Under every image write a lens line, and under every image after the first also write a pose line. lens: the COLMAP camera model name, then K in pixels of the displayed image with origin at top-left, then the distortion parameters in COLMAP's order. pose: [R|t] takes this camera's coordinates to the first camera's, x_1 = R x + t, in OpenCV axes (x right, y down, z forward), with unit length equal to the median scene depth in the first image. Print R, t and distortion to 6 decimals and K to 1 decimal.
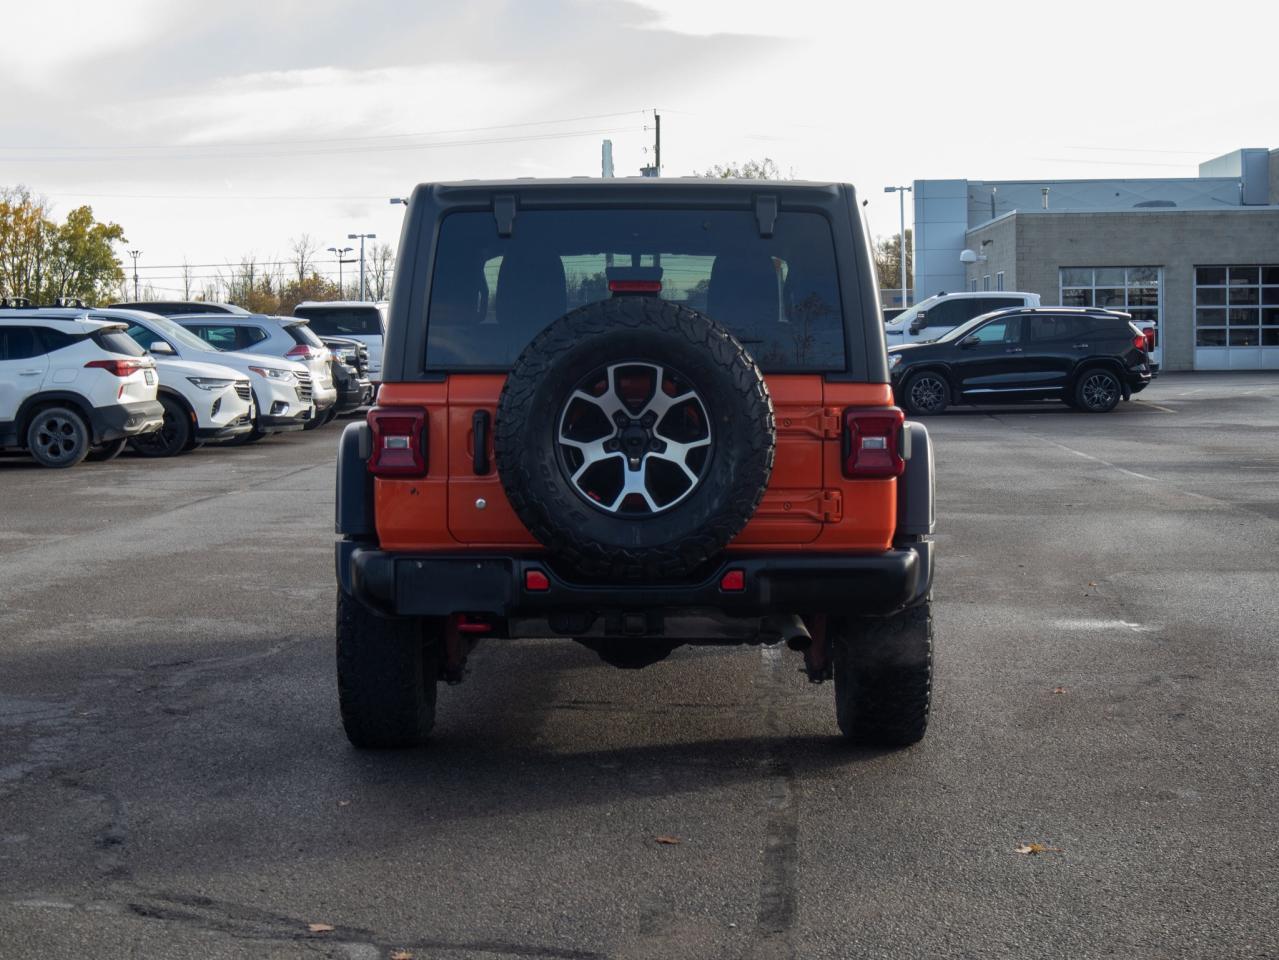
lens RADIAL K [[2348.5, 0, 639.5], [0, 2348.5, 480.0], [0, 0, 1]] dist [-0.022097, -0.249842]
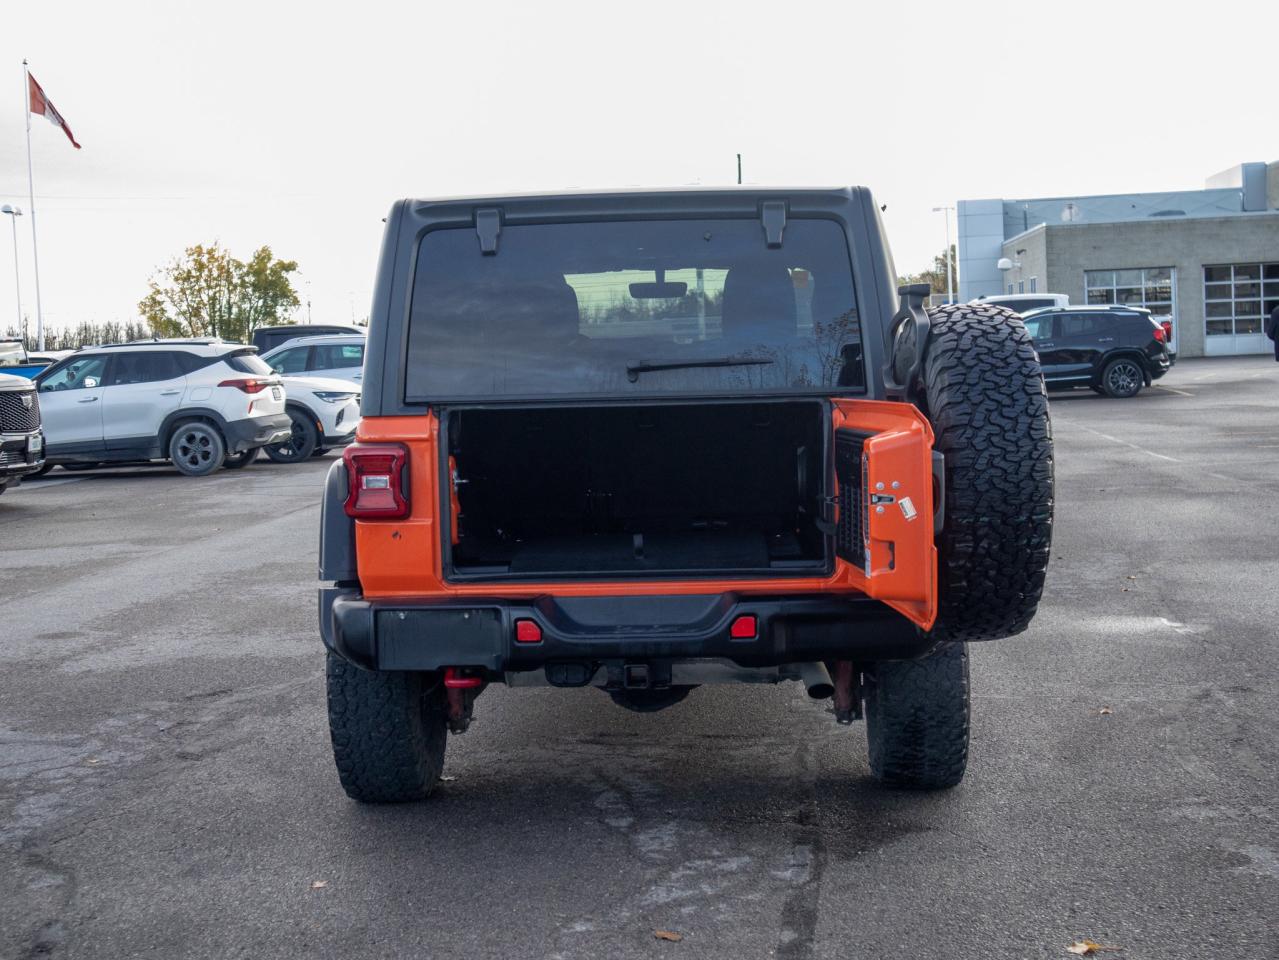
lens RADIAL K [[1980.6, 0, 639.5], [0, 1980.6, 480.0], [0, 0, 1]] dist [-0.000321, 0.111837]
pose [[0.998586, -0.026809, -0.045895, 0.035476], [0.027193, 0.999600, 0.007771, -0.020174], [0.045668, -0.009008, 0.998916, 0.229115]]
